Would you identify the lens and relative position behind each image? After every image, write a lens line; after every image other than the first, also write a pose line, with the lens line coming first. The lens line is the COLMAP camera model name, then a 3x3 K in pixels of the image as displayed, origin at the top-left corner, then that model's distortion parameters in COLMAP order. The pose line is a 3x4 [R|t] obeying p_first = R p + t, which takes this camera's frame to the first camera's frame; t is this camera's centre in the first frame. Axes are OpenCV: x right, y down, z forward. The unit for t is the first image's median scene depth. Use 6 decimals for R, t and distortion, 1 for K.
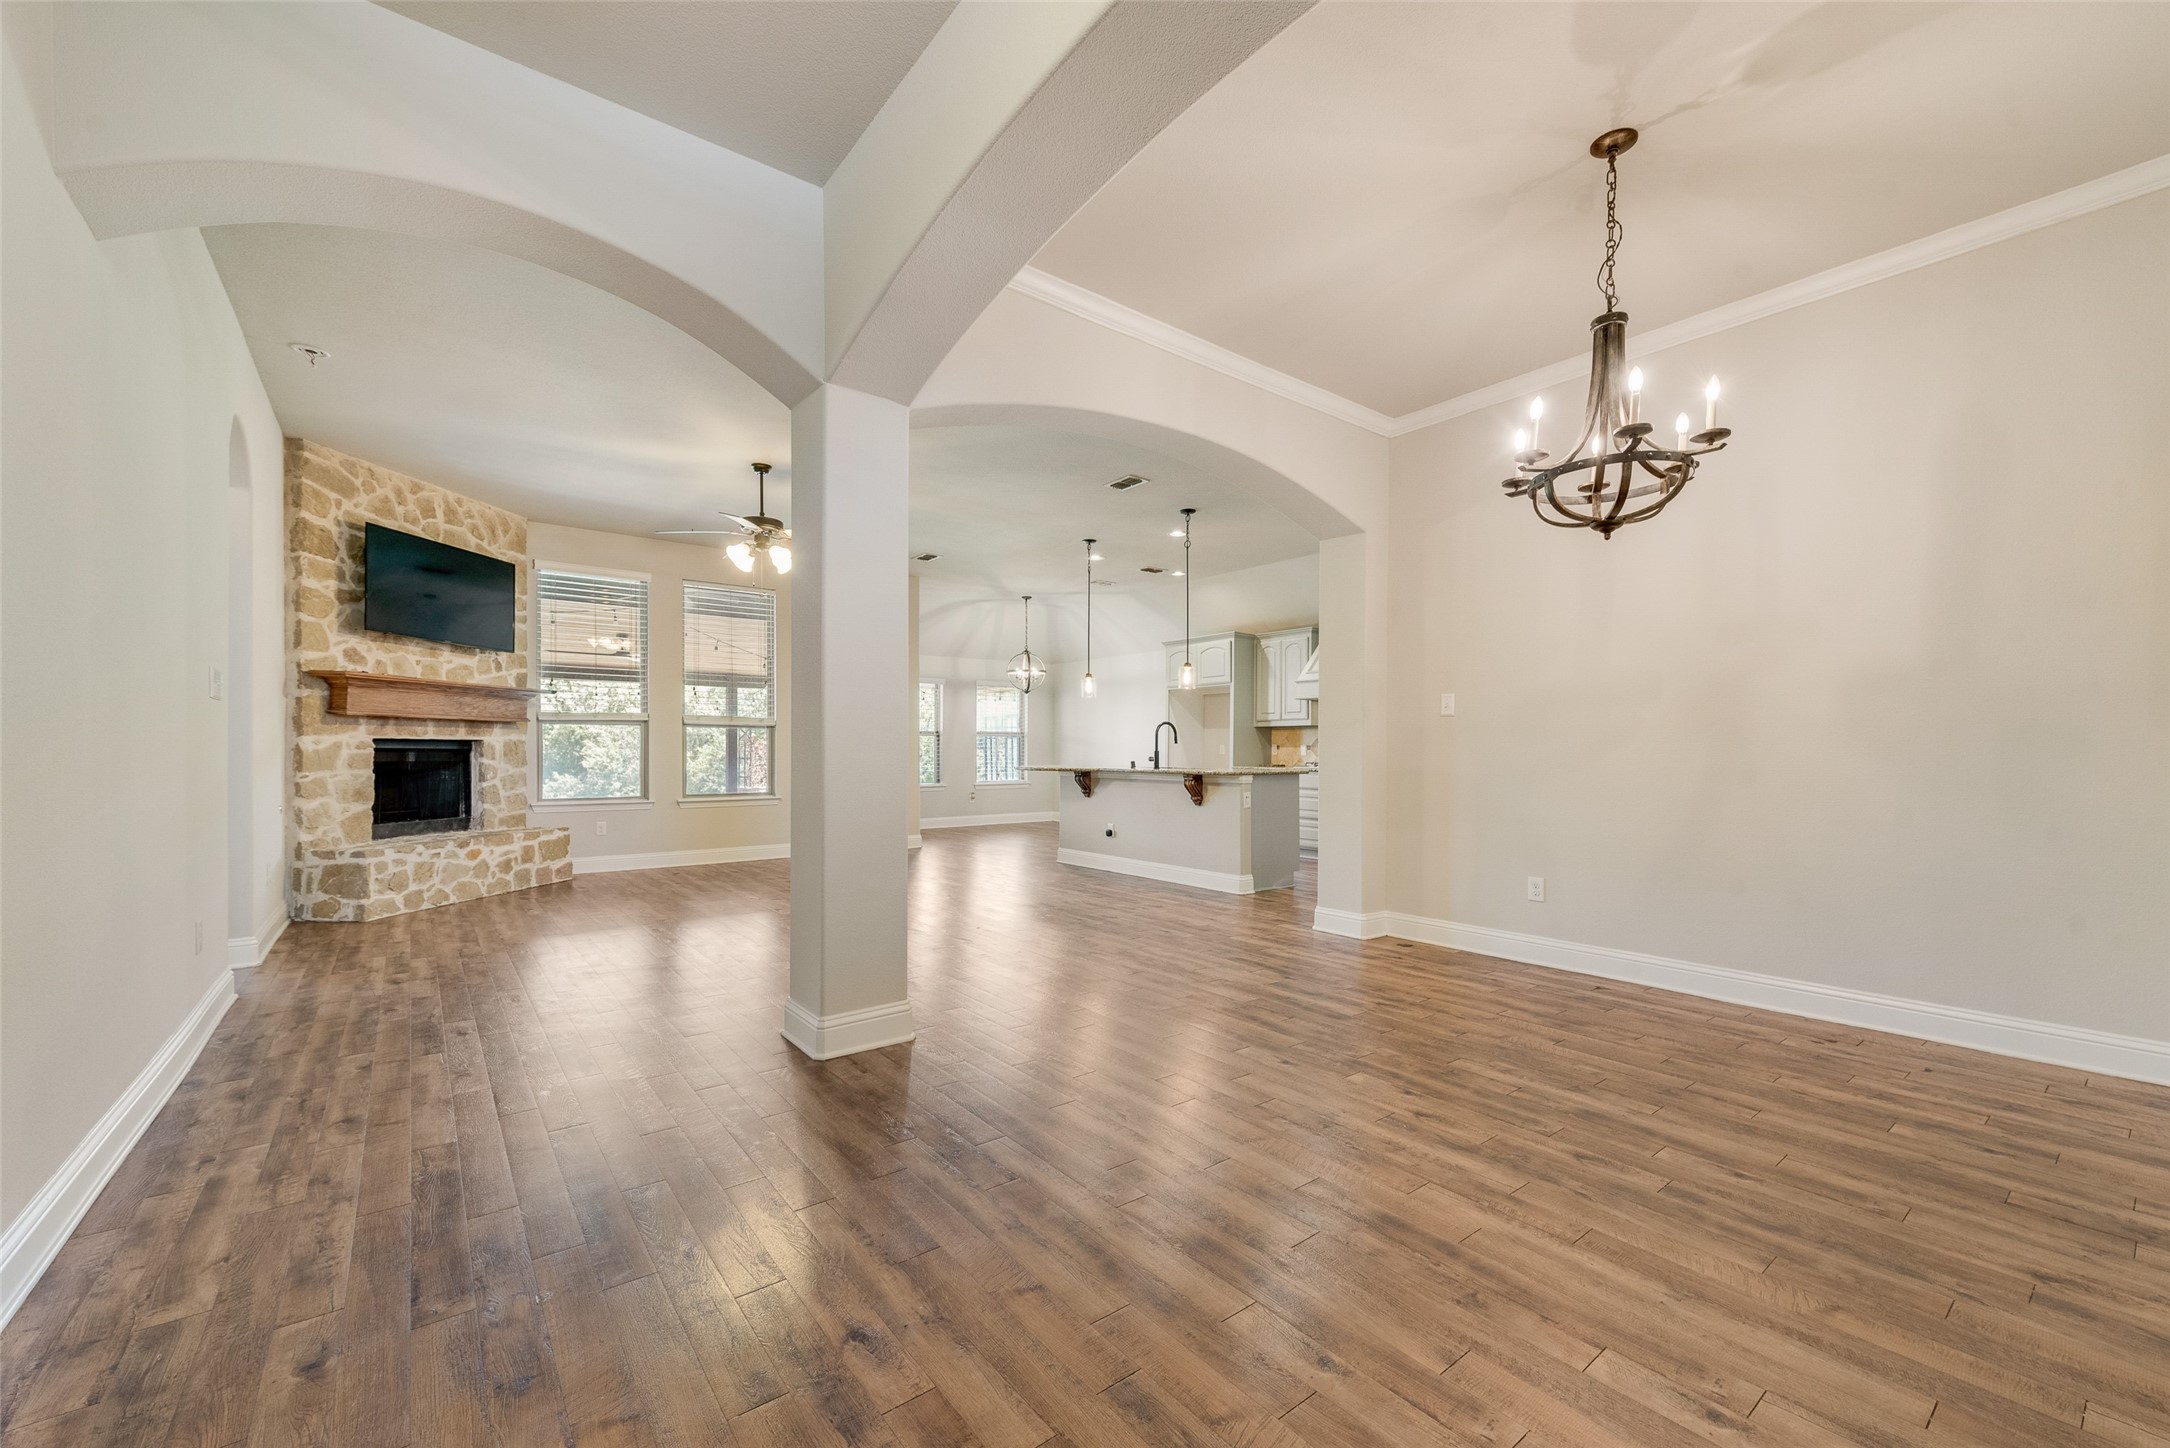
lens RADIAL K [[855.9, 0, 1082.0], [0, 855.9, 757.8], [0, 0, 1]] dist [0.014140, -0.003057]
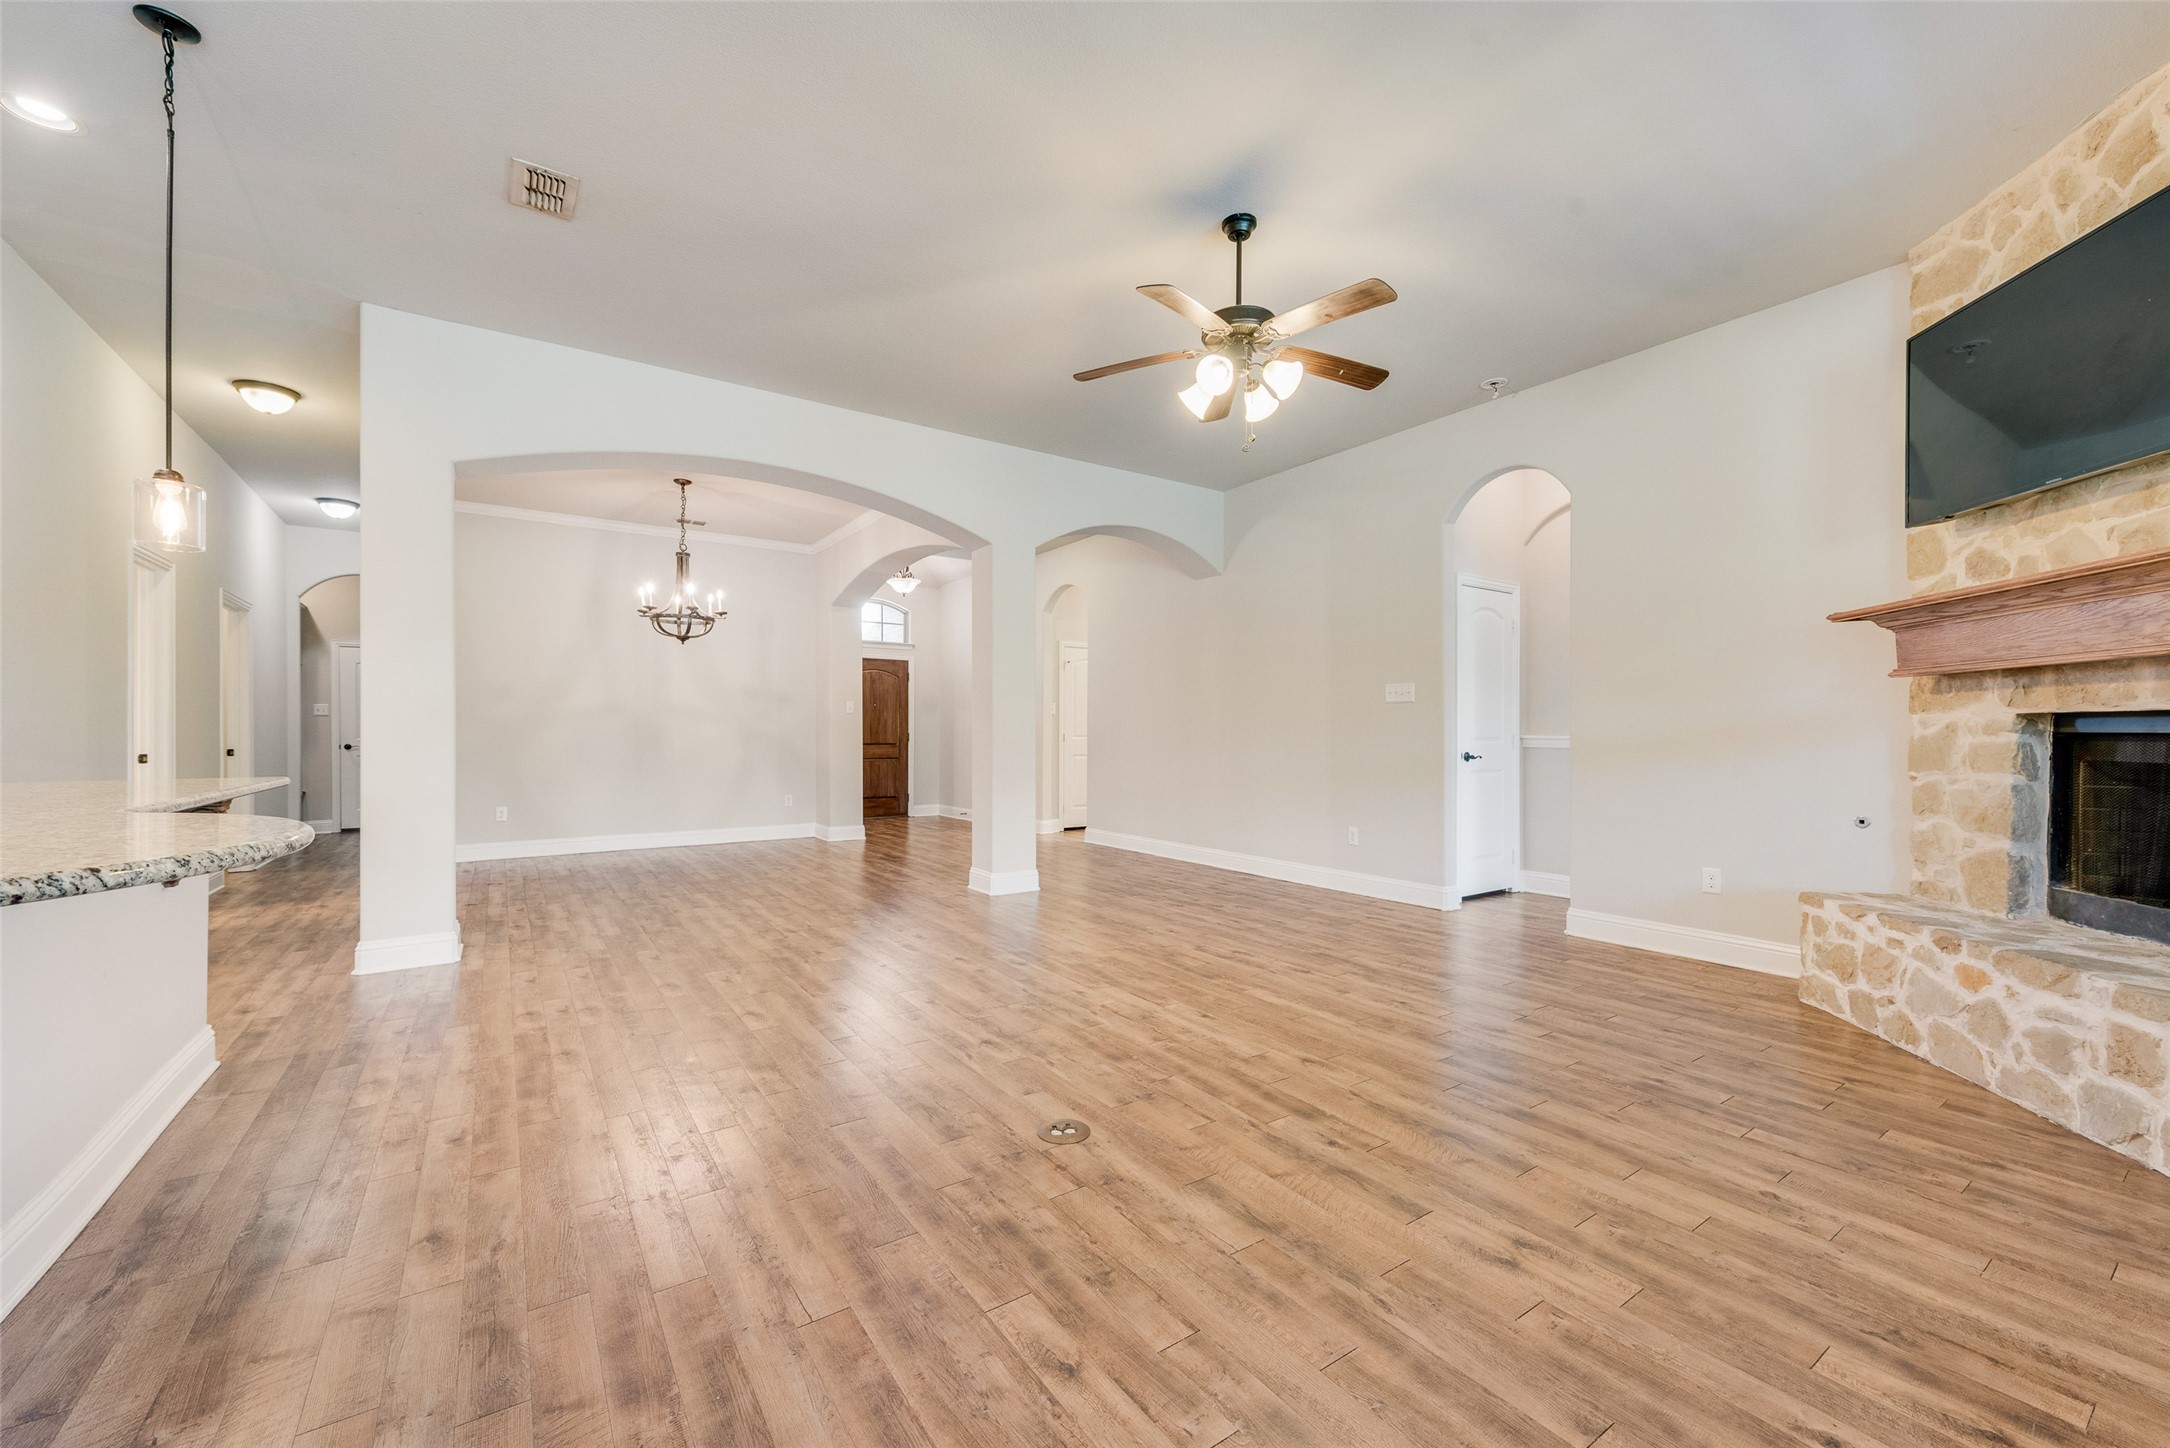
lens RADIAL K [[855.9, 0, 1081.8], [0, 855.9, 730.3], [0, 0, 1]] dist [0.014140, -0.003057]
pose [[-0.997561, -0.004409, 0.069661, -0.323544], [-0.004098, 0.999981, 0.004600, -0.013654], [-0.069680, 0.004304, -0.997560, 1.629828]]
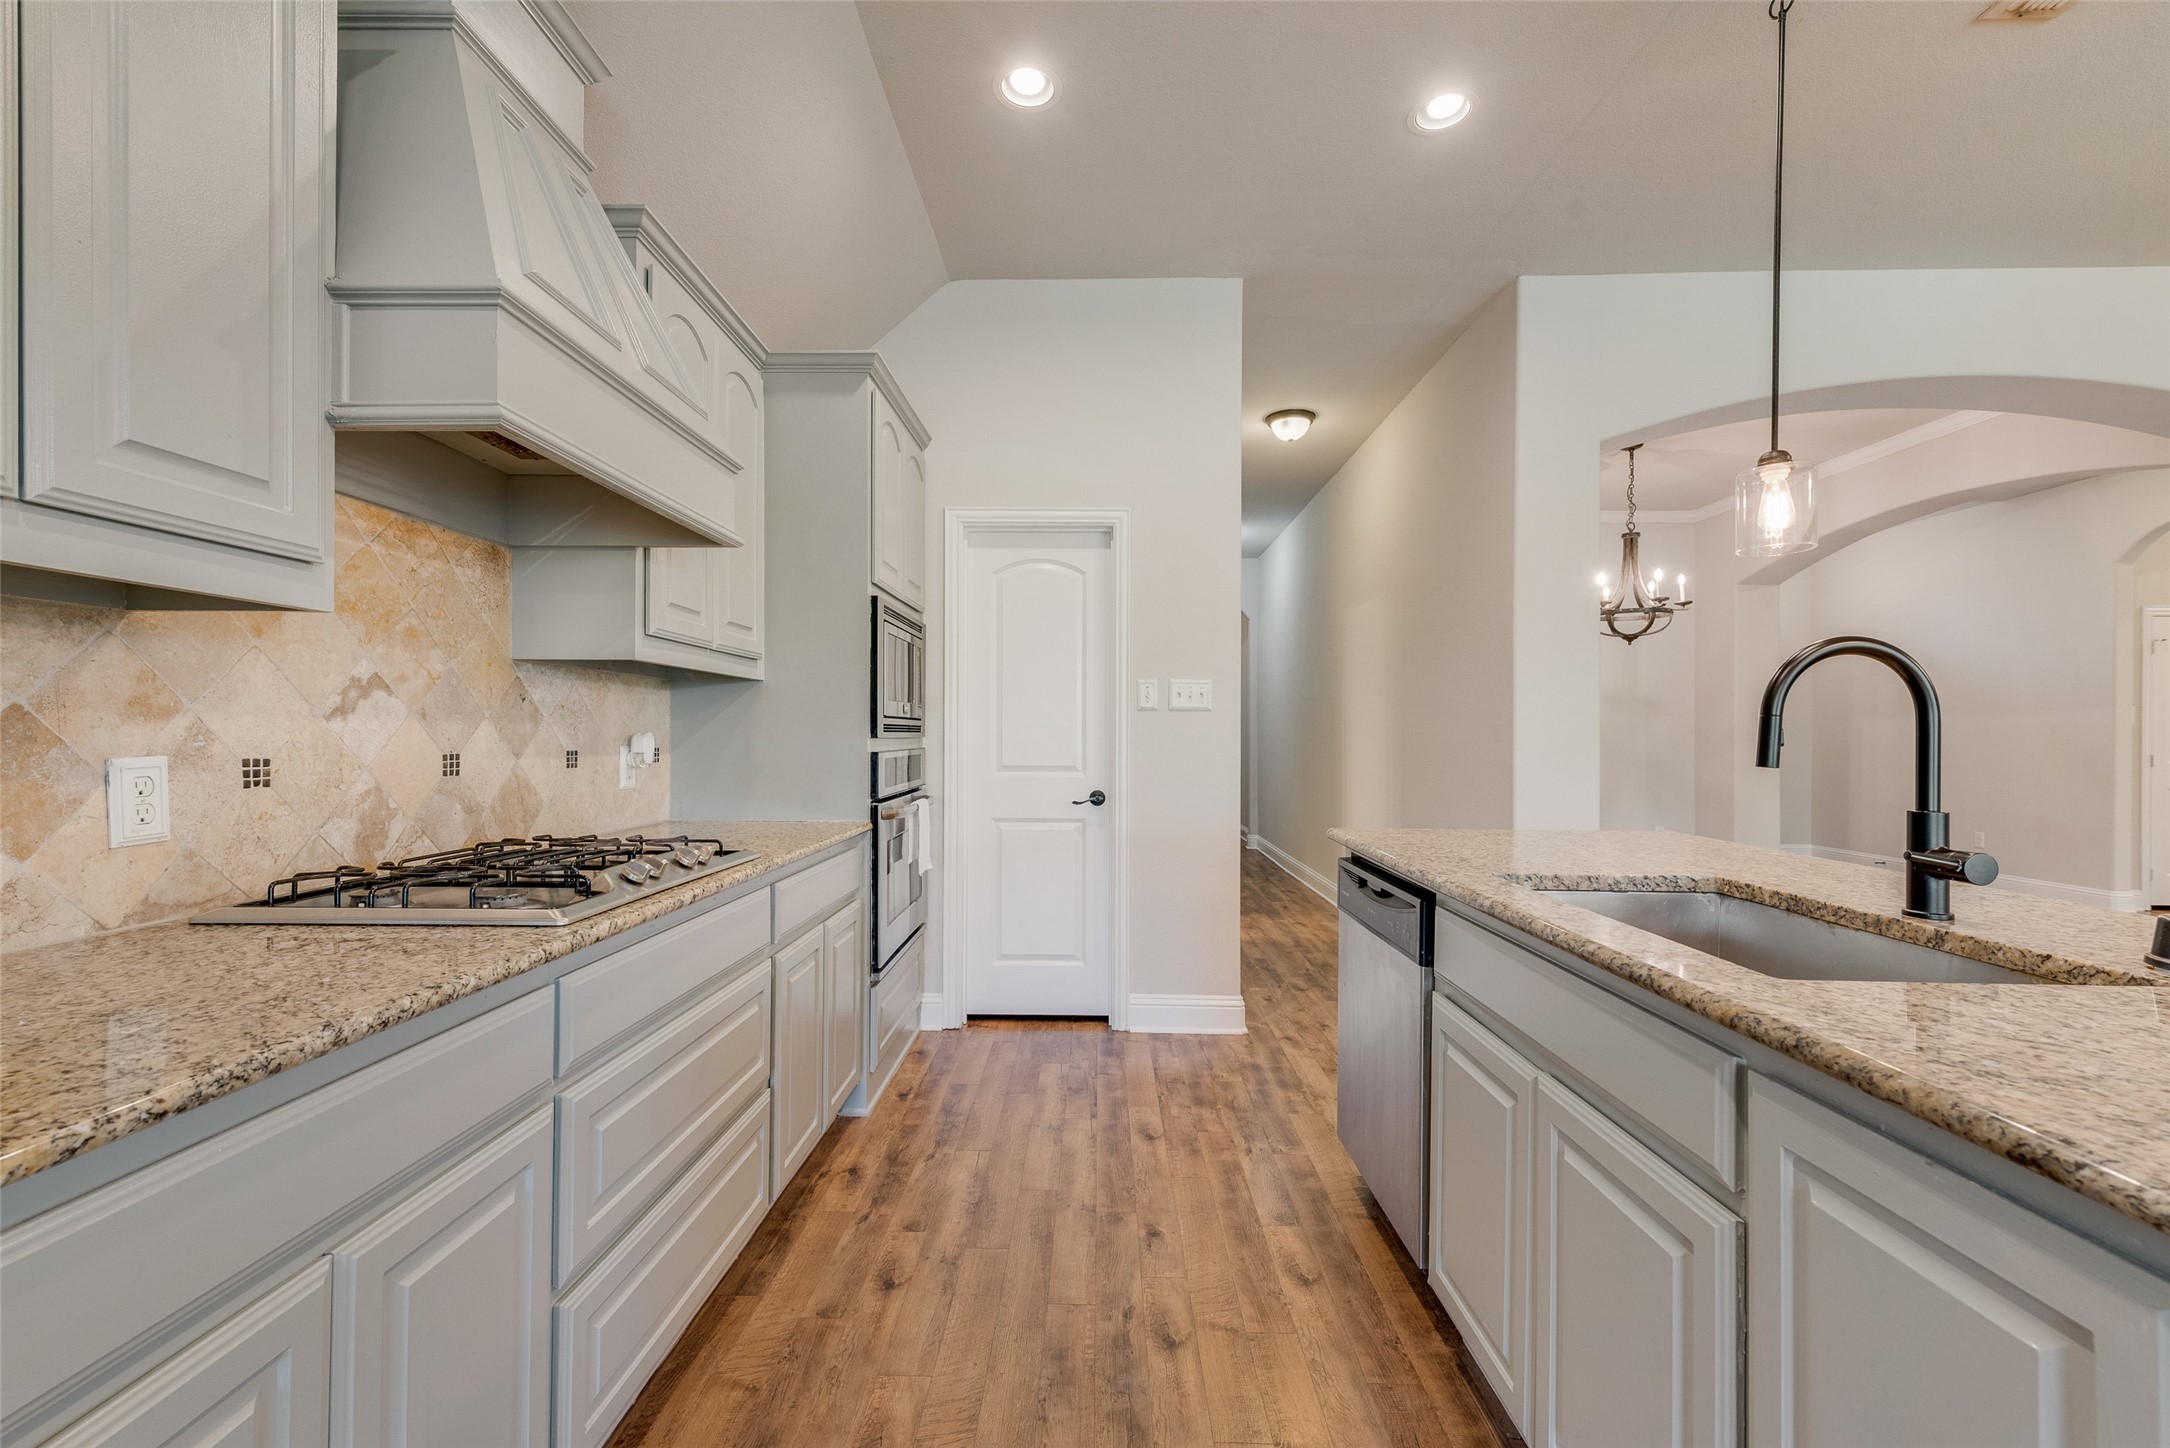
lens RADIAL K [[890.0, 0, 1071.3], [0, 890.0, 732.2], [0, 0, 1]] dist [0.010596, -0.002502]
pose [[-0.769541, -0.007950, 0.638548, 0.144239], [-0.002872, 0.999955, 0.008989, -0.033421], [-0.638591, 0.005084, -0.769530, 1.668108]]
